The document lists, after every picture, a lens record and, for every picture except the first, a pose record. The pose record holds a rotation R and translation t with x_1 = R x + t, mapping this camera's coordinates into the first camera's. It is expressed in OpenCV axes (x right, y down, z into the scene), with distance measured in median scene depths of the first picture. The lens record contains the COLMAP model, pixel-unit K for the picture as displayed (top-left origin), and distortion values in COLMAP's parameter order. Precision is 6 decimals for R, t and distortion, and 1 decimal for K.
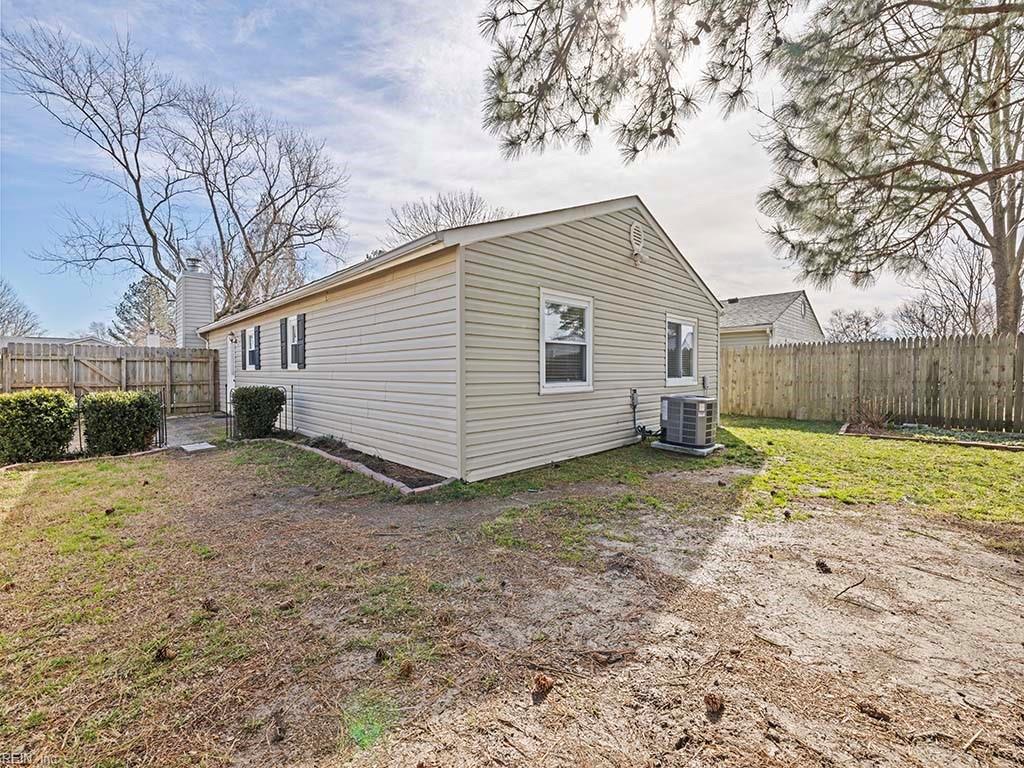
lens RADIAL K [[428.4, 0, 509.0], [0, 428.4, 374.9], [0, 0, 1]] dist [0.000841, 0.000049]
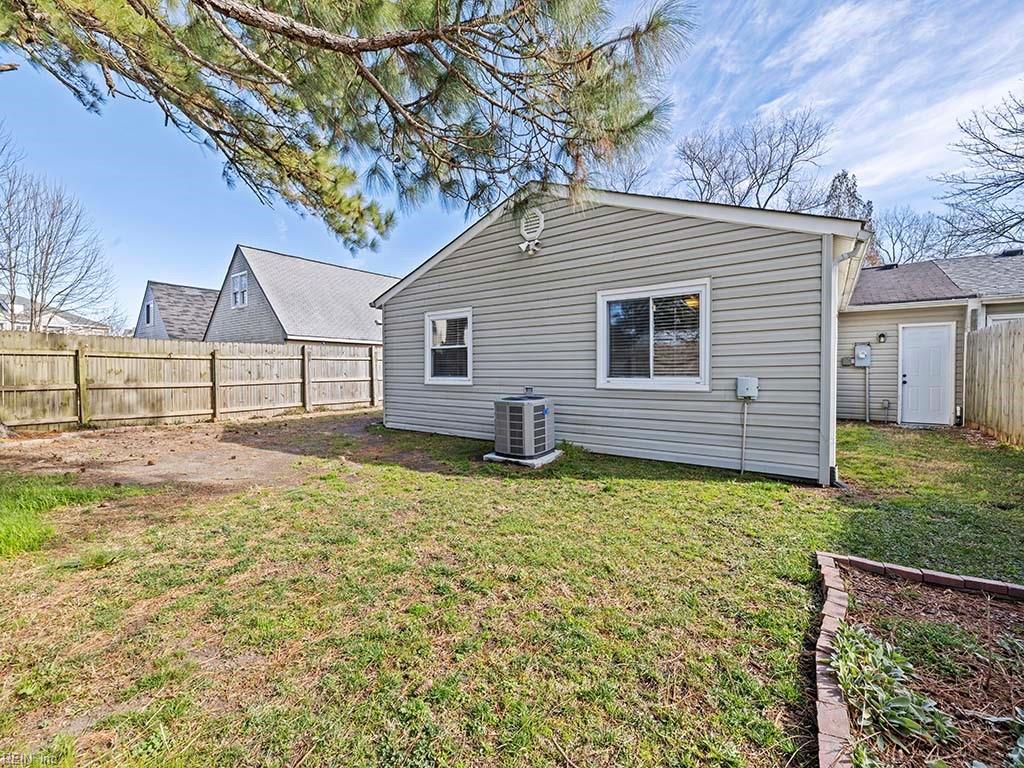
lens RADIAL K [[428.4, 0, 509.0], [0, 428.4, 374.9], [0, 0, 1]] dist [0.000841, 0.000049]
pose [[0.165354, 0.007326, -0.986207, 1.413834], [-0.004390, 0.999968, 0.006692, 0.001081], [0.986224, 0.003223, 0.165381, 0.921586]]
